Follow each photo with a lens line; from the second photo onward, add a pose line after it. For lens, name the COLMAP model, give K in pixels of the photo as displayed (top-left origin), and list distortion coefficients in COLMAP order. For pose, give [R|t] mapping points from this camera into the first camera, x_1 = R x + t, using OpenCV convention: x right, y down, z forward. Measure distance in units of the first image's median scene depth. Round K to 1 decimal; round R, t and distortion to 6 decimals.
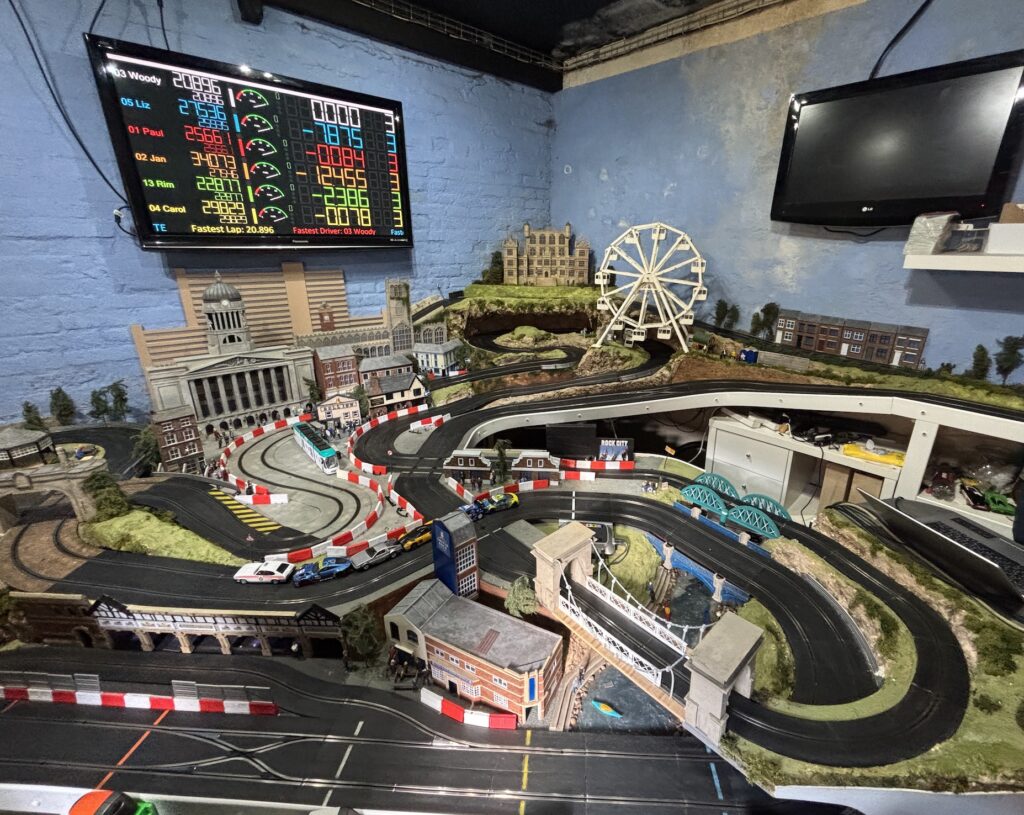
lens RADIAL K [[446.6, 0, 556.1], [0, 446.6, 399.2], [0, 0, 1]] dist [-0.004849, 0.000867]
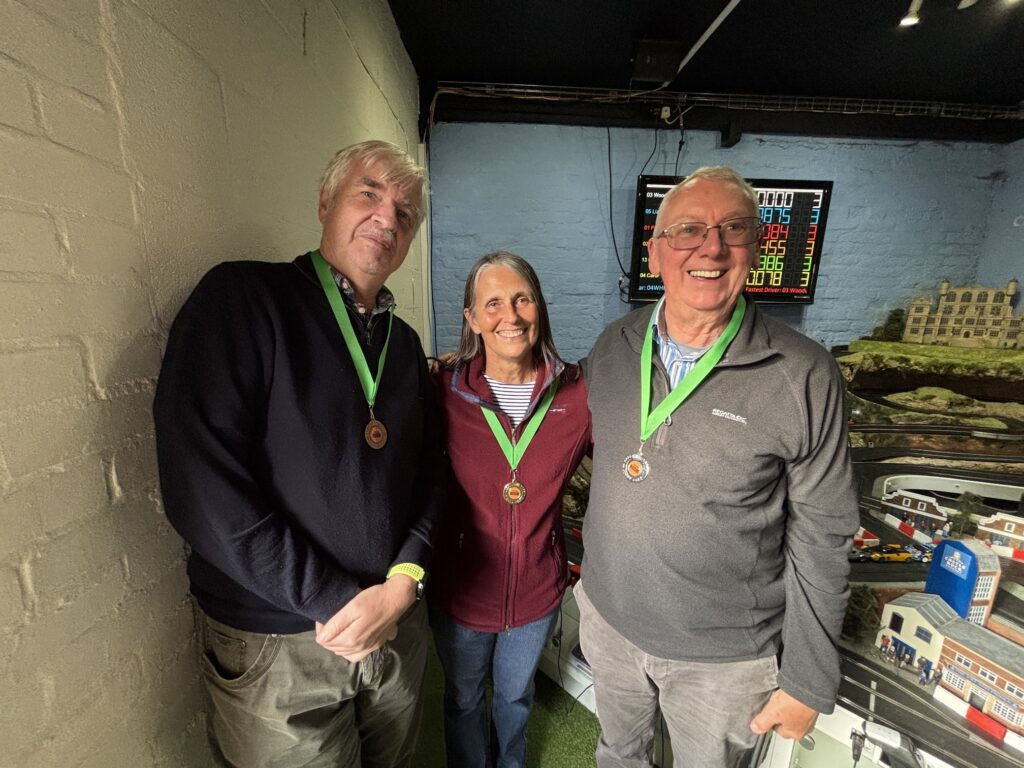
lens RADIAL K [[414.2, 0, 511.0], [0, 414.2, 383.9], [0, 0, 1]] dist [0.001143, -0.000721]
pose [[0.758032, 0.135769, -0.637930, -0.198270], [-0.224385, 0.972675, -0.059617, 0.081259], [0.612405, 0.188334, 0.767783, -0.205008]]
